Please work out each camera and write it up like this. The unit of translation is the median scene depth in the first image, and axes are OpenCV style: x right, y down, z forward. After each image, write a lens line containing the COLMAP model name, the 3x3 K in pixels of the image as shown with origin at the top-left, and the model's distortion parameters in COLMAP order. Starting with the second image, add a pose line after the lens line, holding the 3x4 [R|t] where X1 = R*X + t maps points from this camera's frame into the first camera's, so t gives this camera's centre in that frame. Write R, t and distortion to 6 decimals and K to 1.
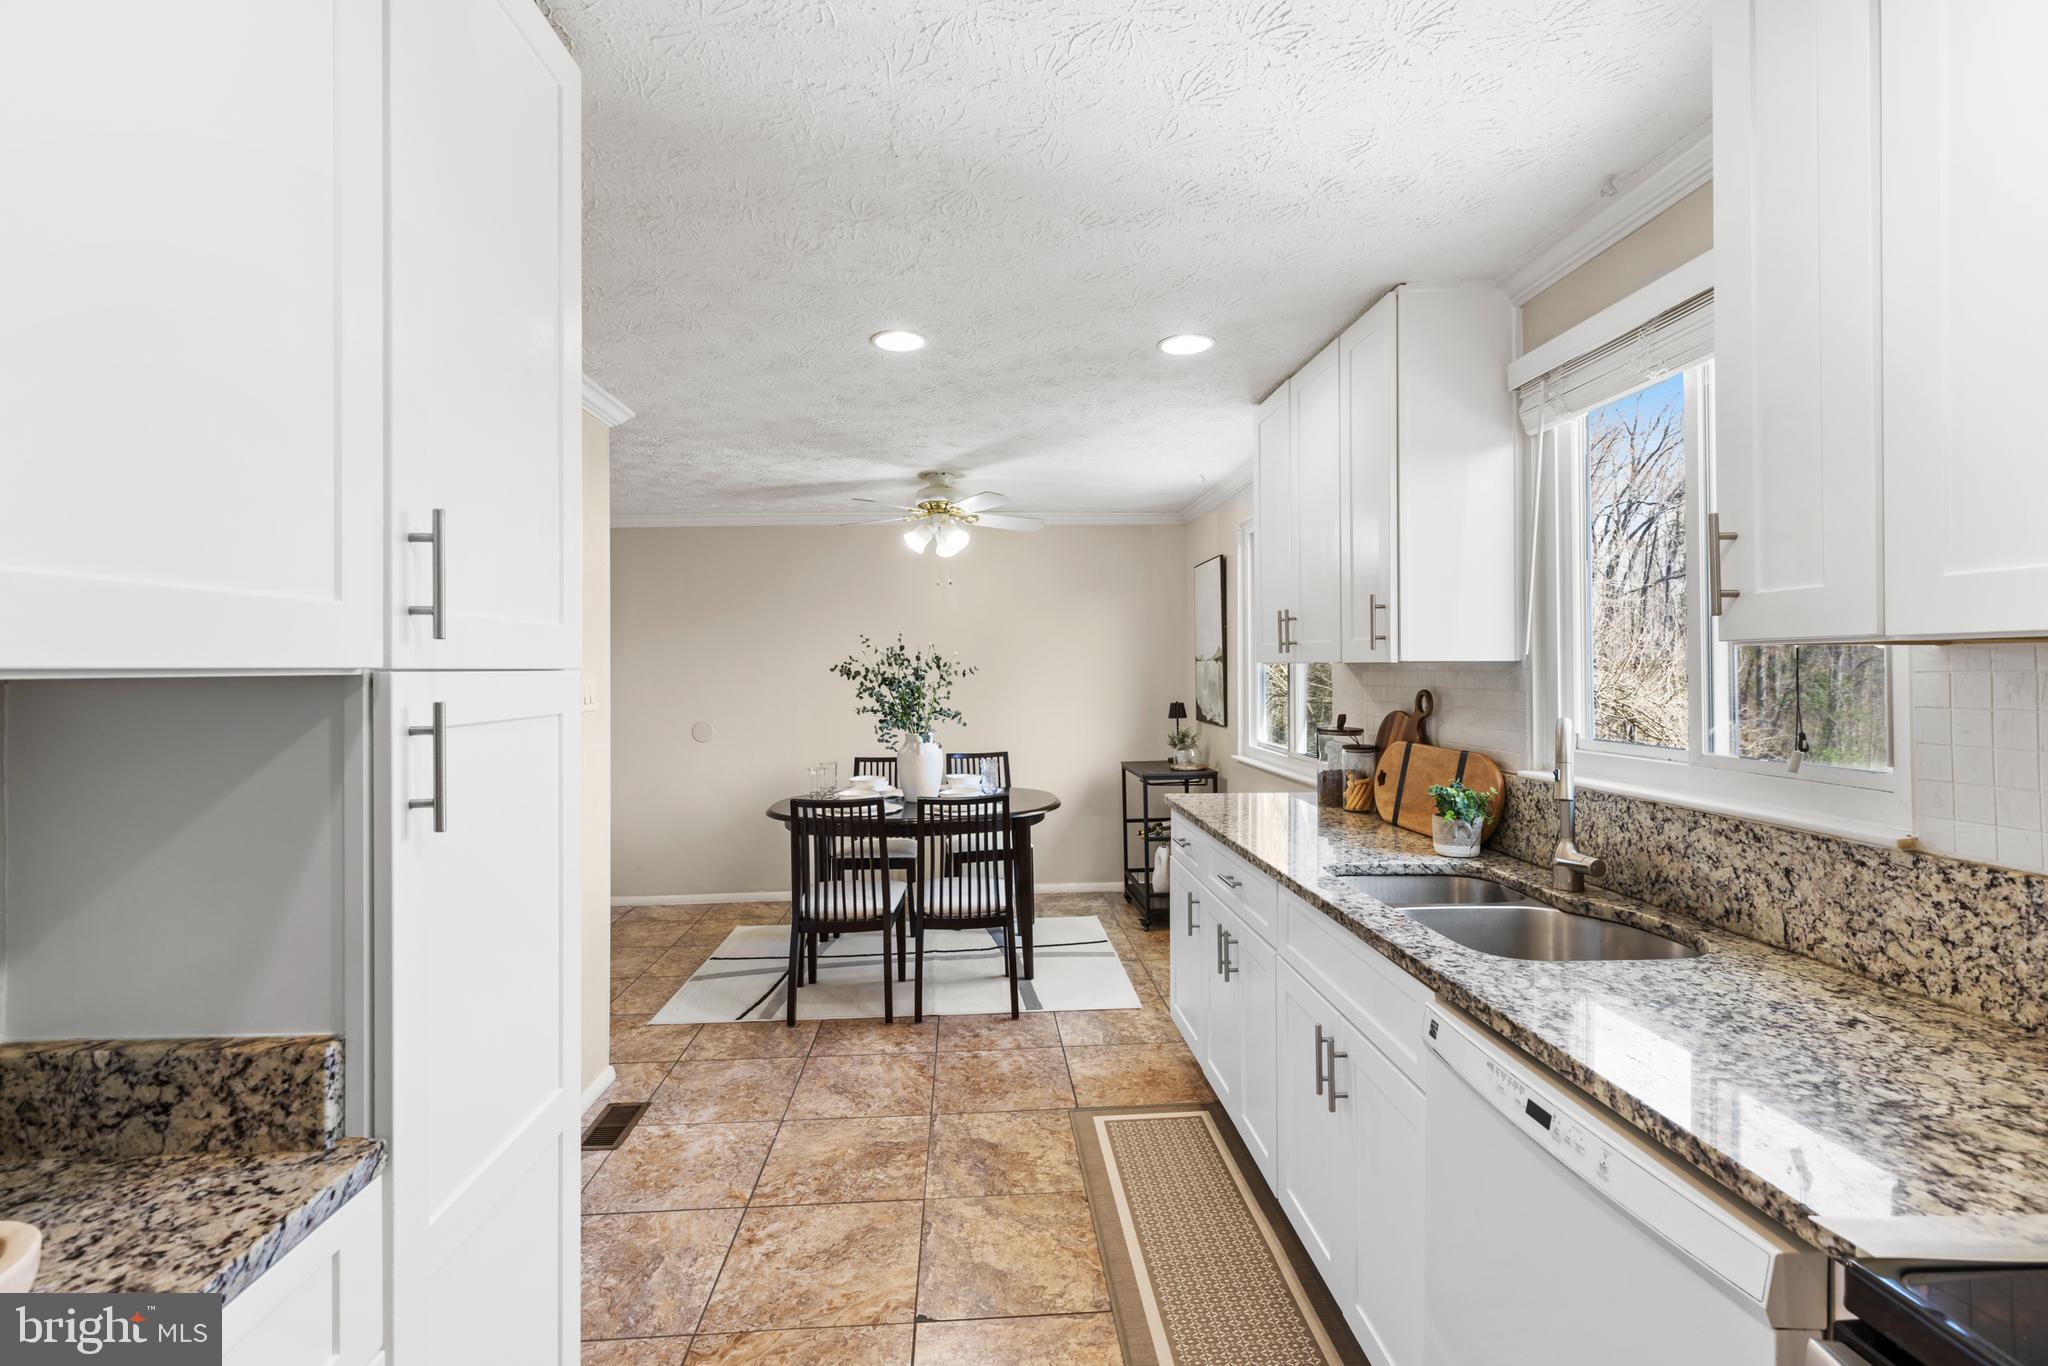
lens RADIAL K [[918.2, 0, 1020.4], [0, 918.2, 669.8], [0, 0, 1]] dist [0.014746, -0.001977]
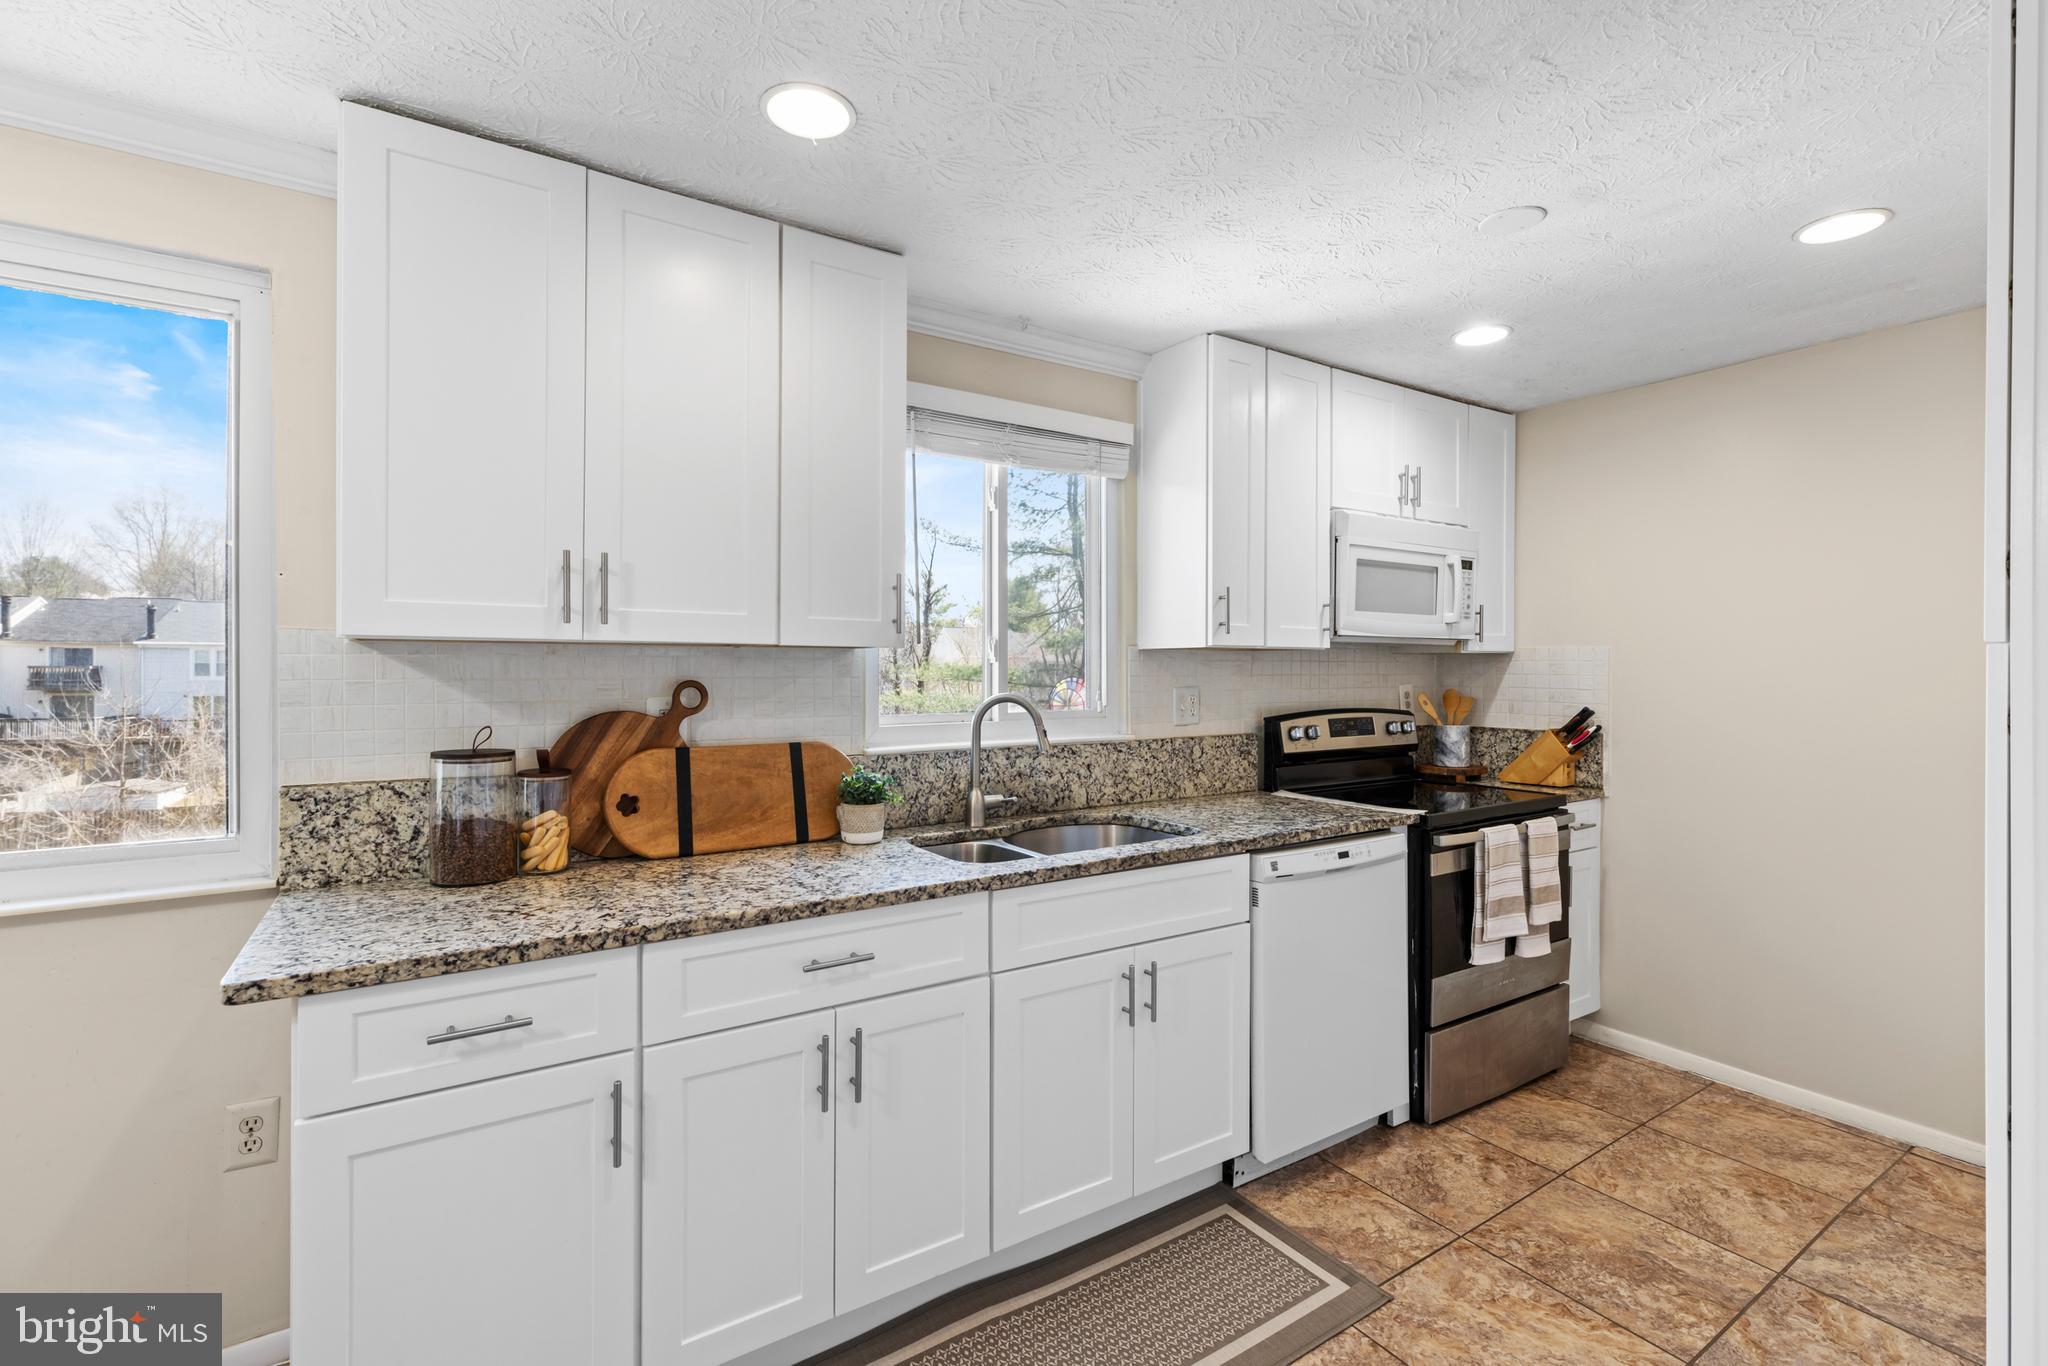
lens RADIAL K [[918.2, 0, 1023.2], [0, 918.2, 673.6], [0, 0, 1]] dist [0.014746, -0.001977]
pose [[-0.501895, -0.003824, 0.864920, -0.680703], [-0.000035, 0.999990, 0.004400, 0.020403], [-0.864929, 0.002178, -0.501890, 1.937552]]
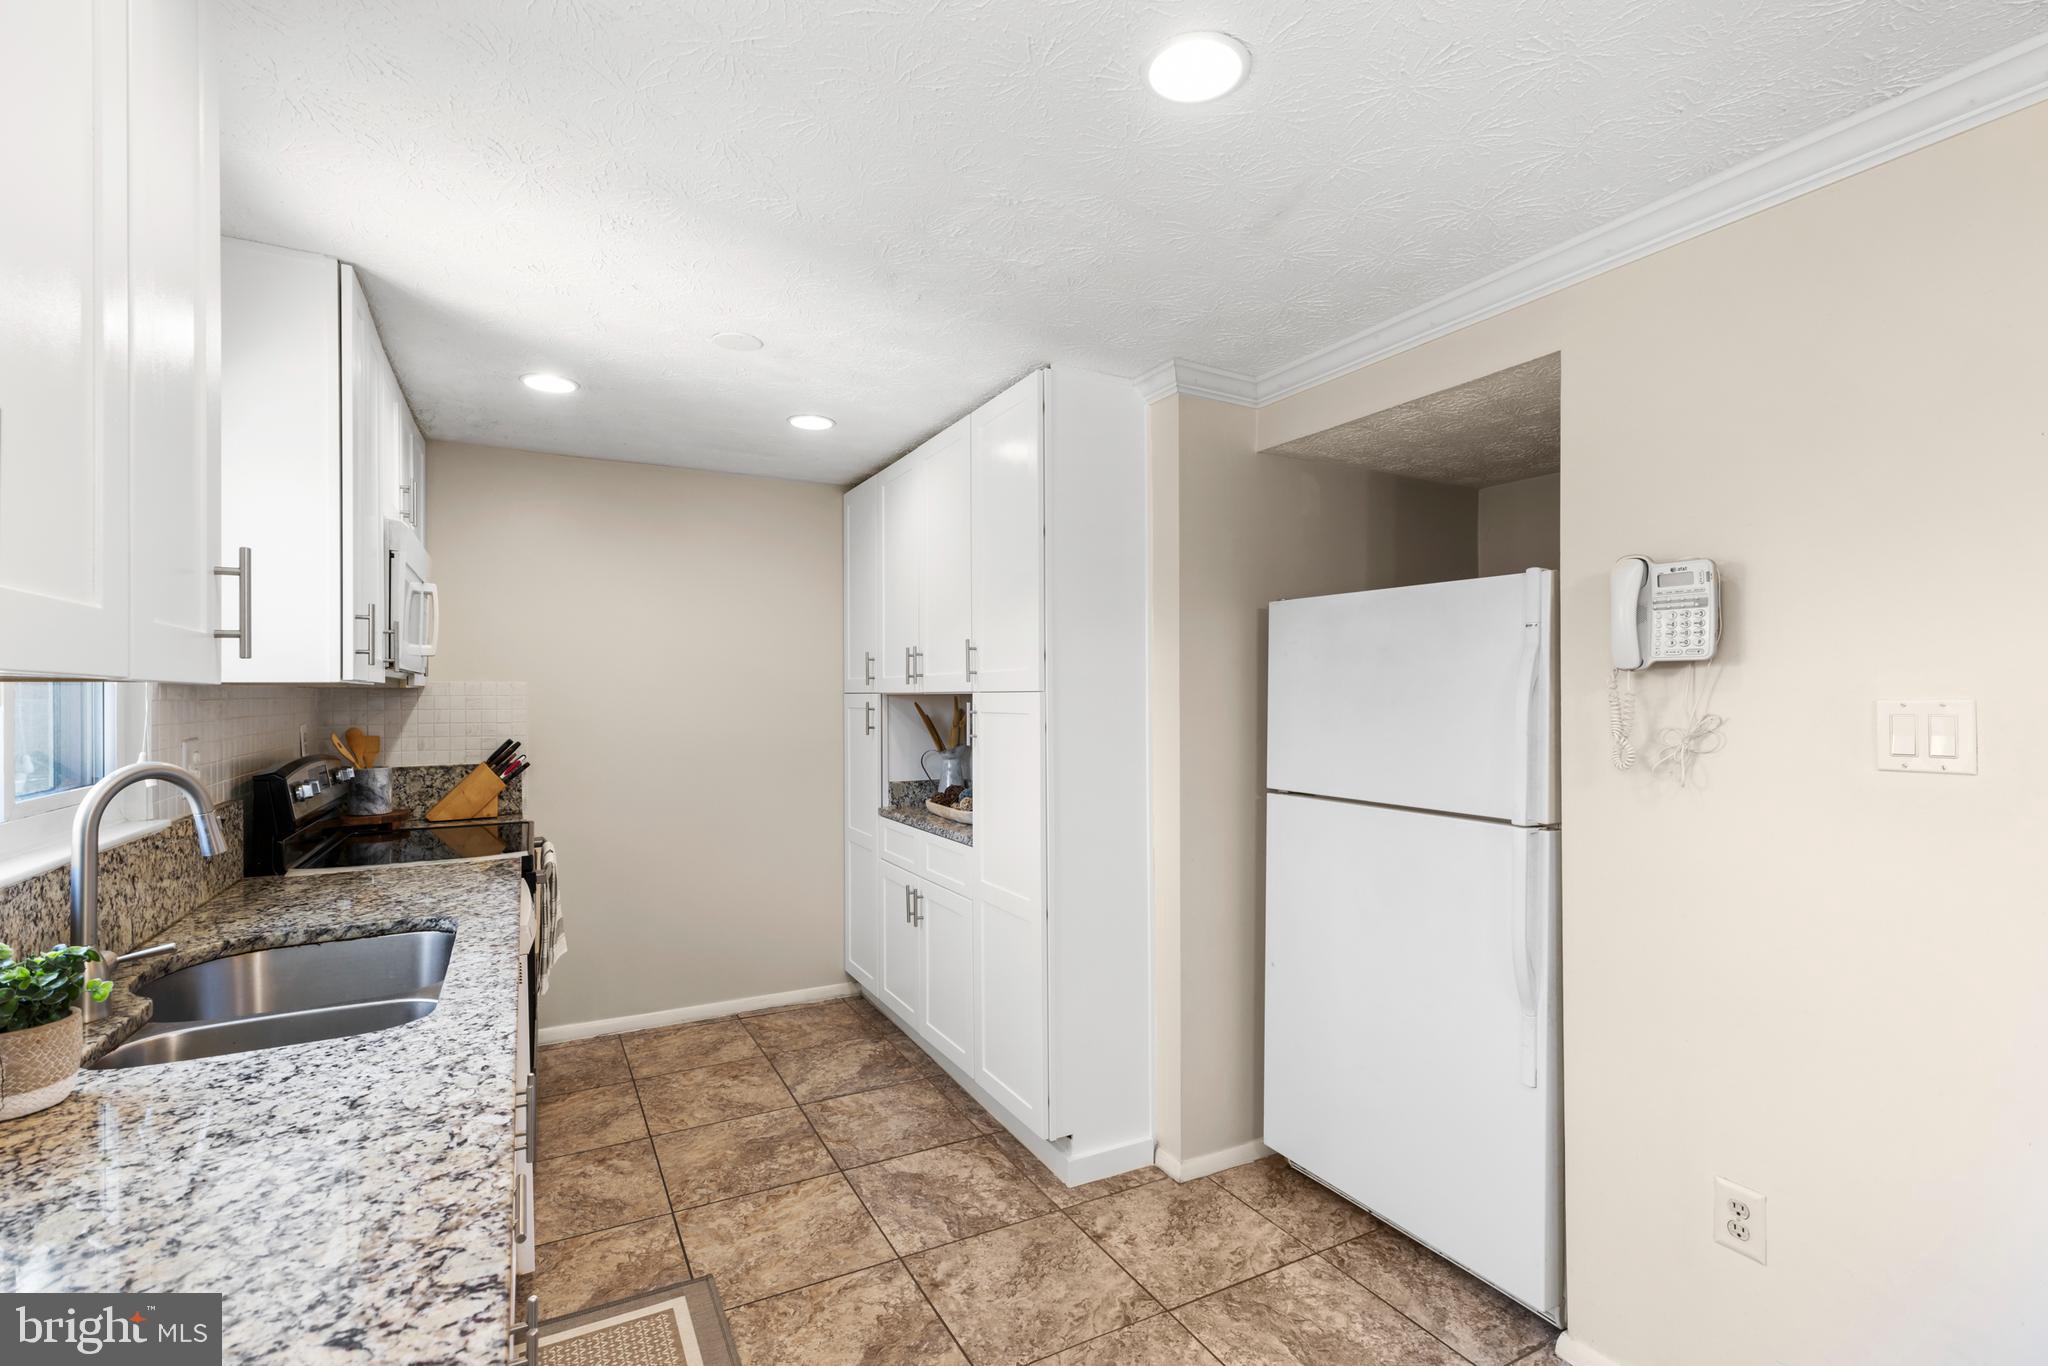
lens RADIAL K [[918.2, 0, 1024.2], [0, 918.2, 694.1], [0, 0, 1]] dist [0.014746, -0.001977]
pose [[-0.904079, 0.002122, -0.427360, 0.315942], [0.002193, 0.999998, 0.000325, -0.001701], [0.427359, -0.000643, -0.904082, 2.334738]]
